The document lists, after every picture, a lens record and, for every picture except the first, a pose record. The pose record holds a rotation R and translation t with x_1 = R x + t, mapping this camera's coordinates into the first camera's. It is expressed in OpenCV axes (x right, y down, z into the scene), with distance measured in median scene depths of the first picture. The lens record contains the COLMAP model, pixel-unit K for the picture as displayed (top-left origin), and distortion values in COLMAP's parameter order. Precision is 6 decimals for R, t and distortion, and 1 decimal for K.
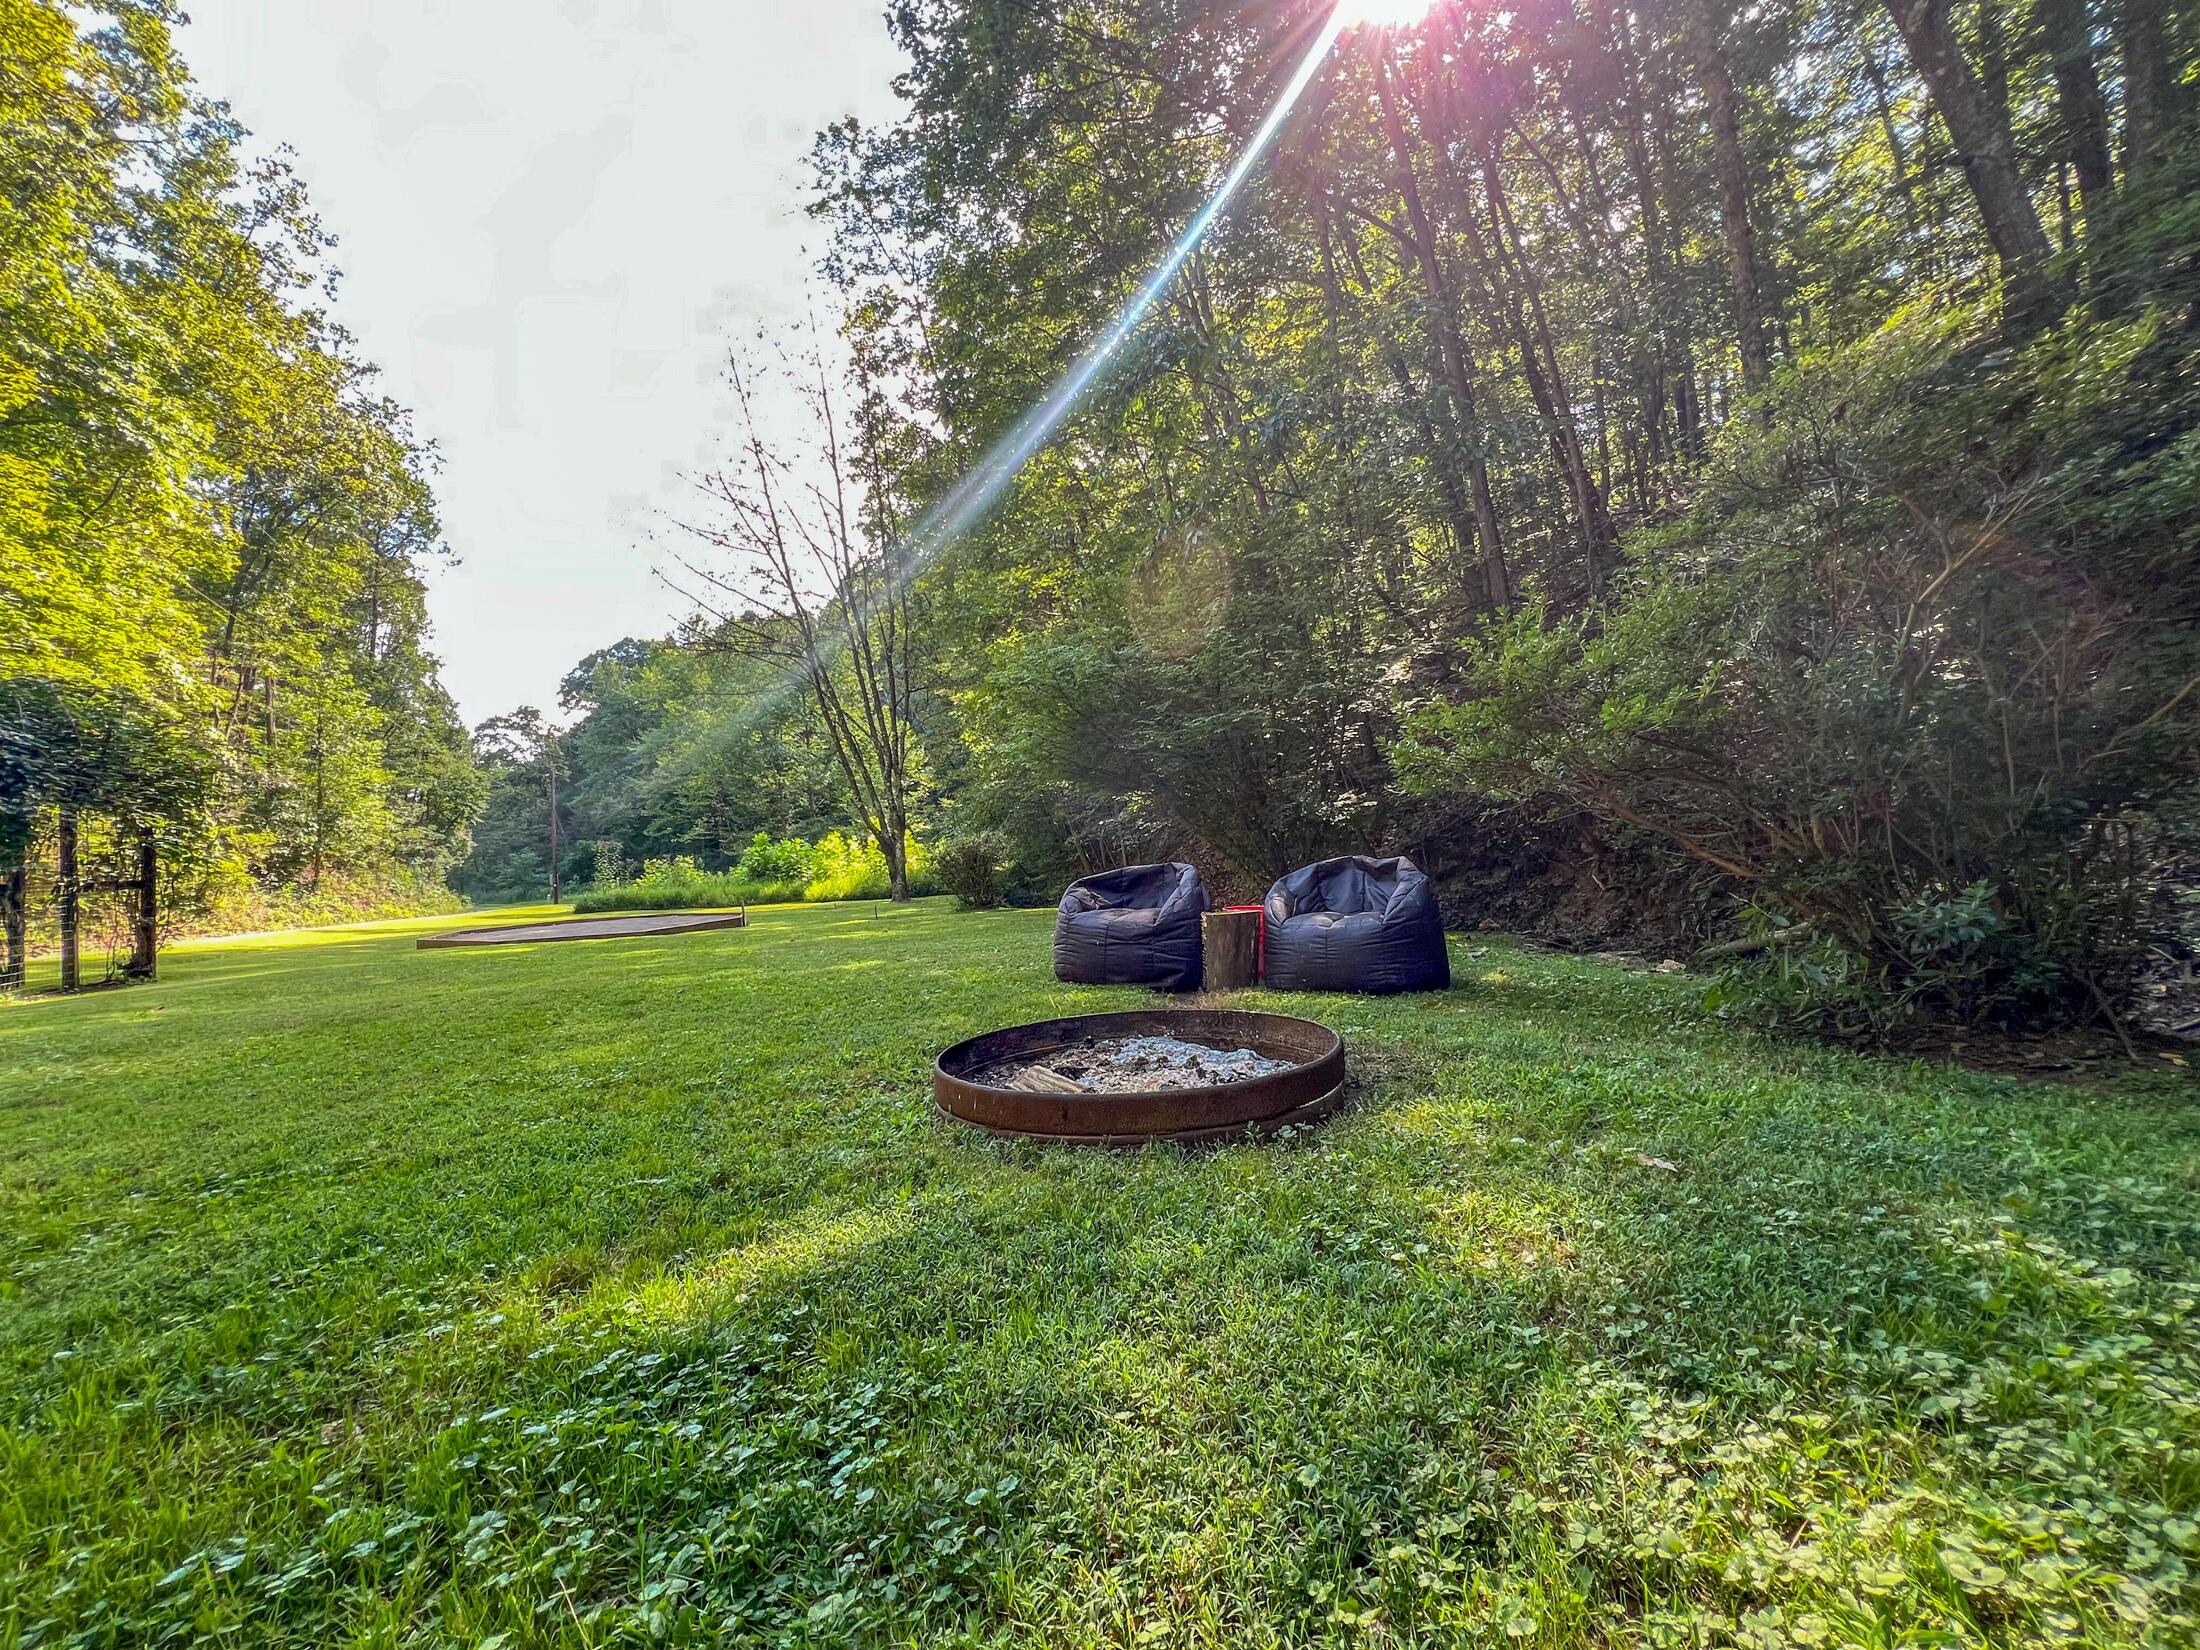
lens RADIAL K [[883.0, 0, 1101.6], [0, 883.0, 832.5], [0, 0, 1]] dist [0.000259, 0.000292]
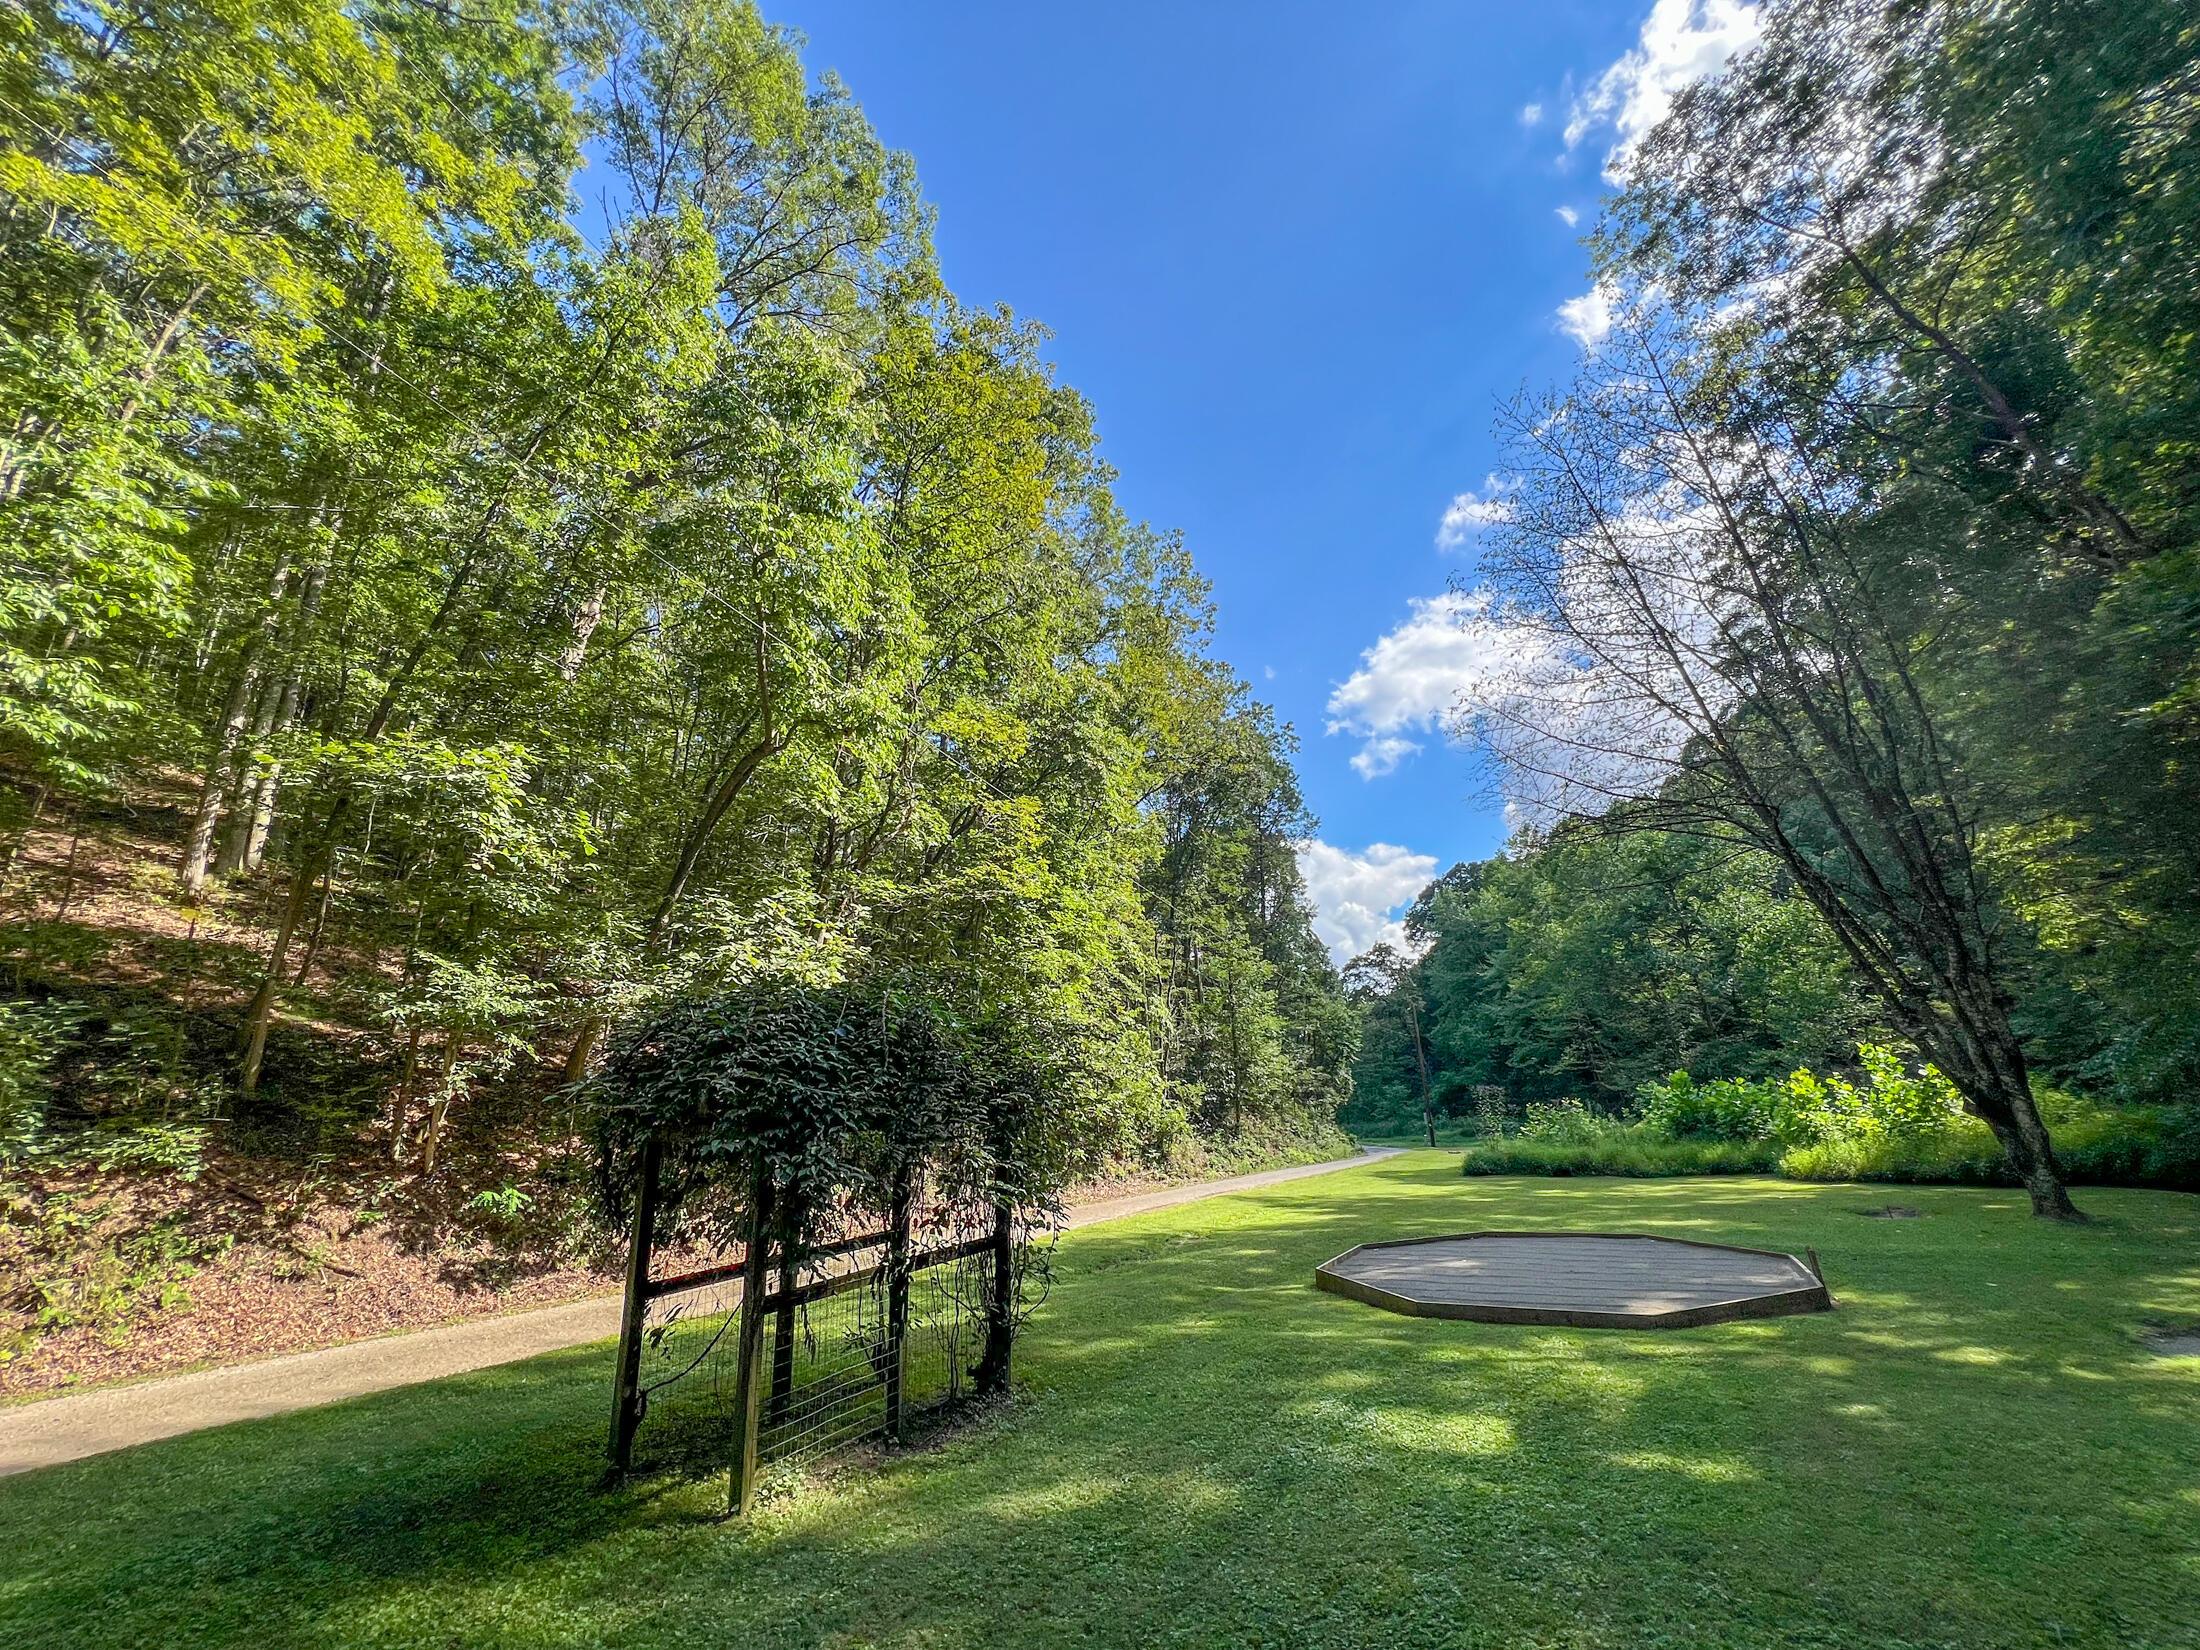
lens RADIAL K [[883.0, 0, 1098.3], [0, 883.0, 834.1], [0, 0, 1]] dist [0.000259, 0.000292]
pose [[0.630692, -0.220034, -0.744186, -0.088590], [0.033171, 0.965729, -0.257426, -0.015198], [0.775324, 0.137671, 0.616376, 0.120425]]
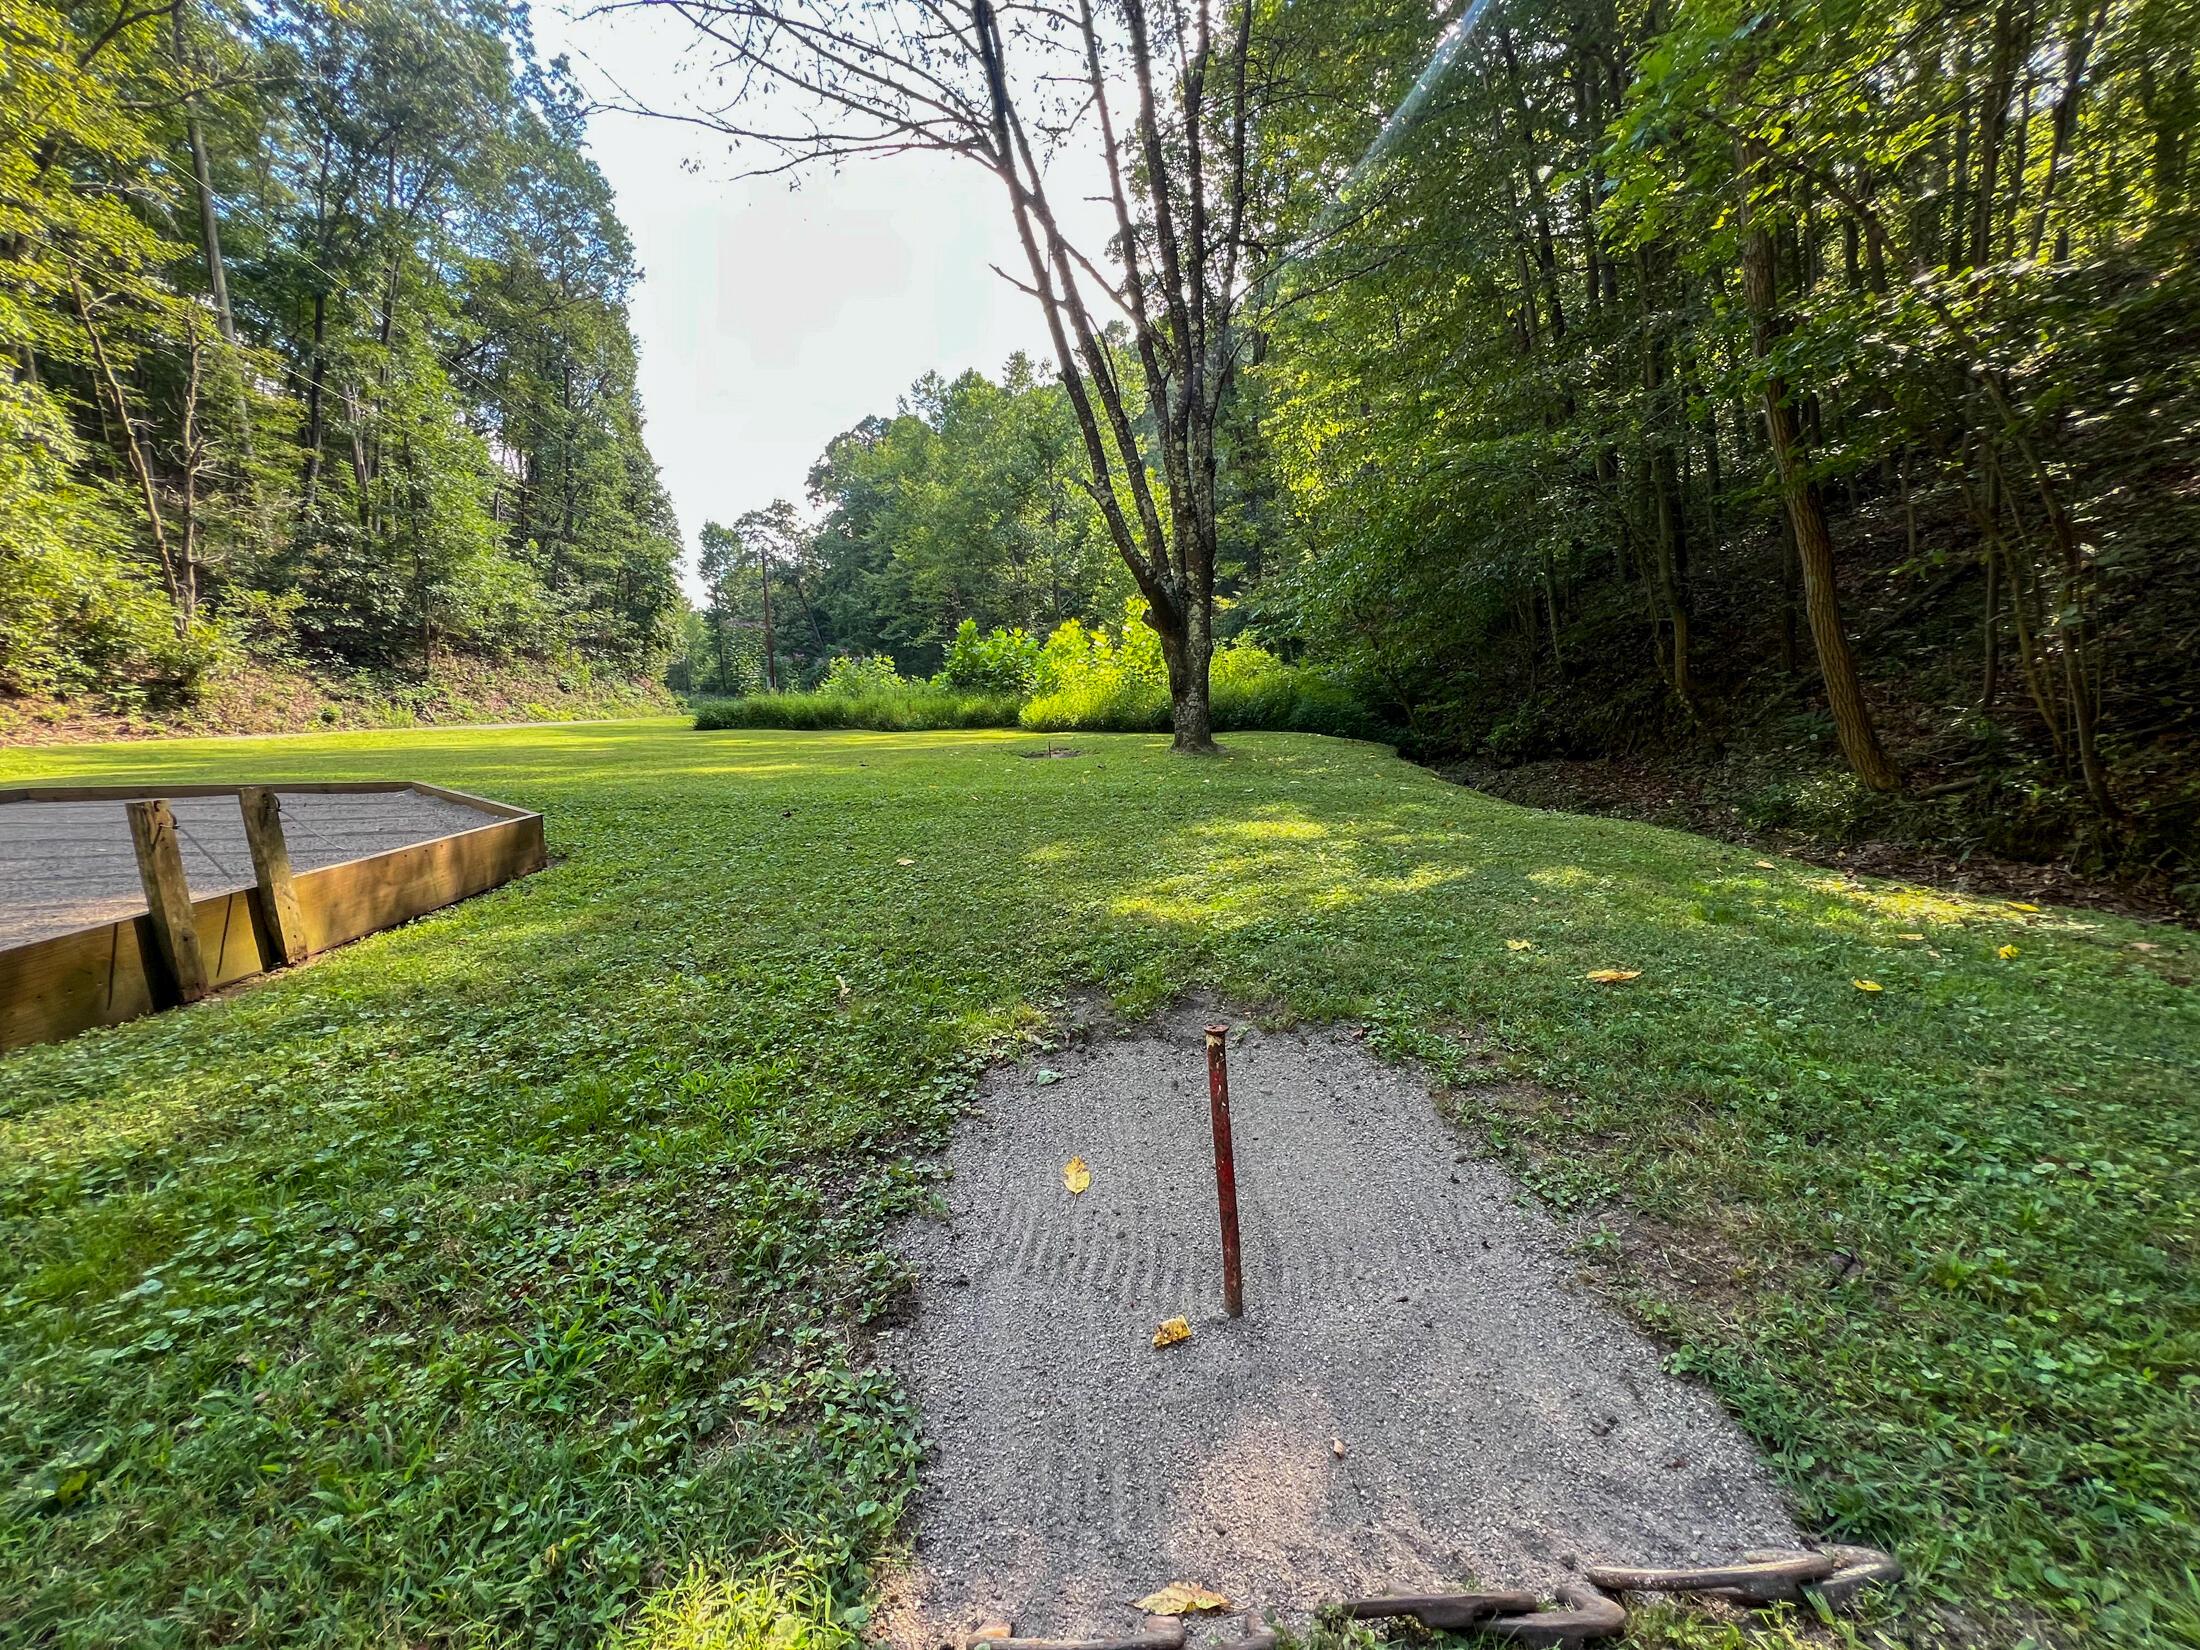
lens RADIAL K [[883.0, 0, 1098.5], [0, 883.0, 824.1], [0, 0, 1]] dist [0.000259, 0.000292]
pose [[0.959596, 0.081208, -0.269408, -0.094531], [-0.029407, 0.981148, 0.191006, 0.020826], [0.279840, -0.175366, 0.943894, 0.355827]]
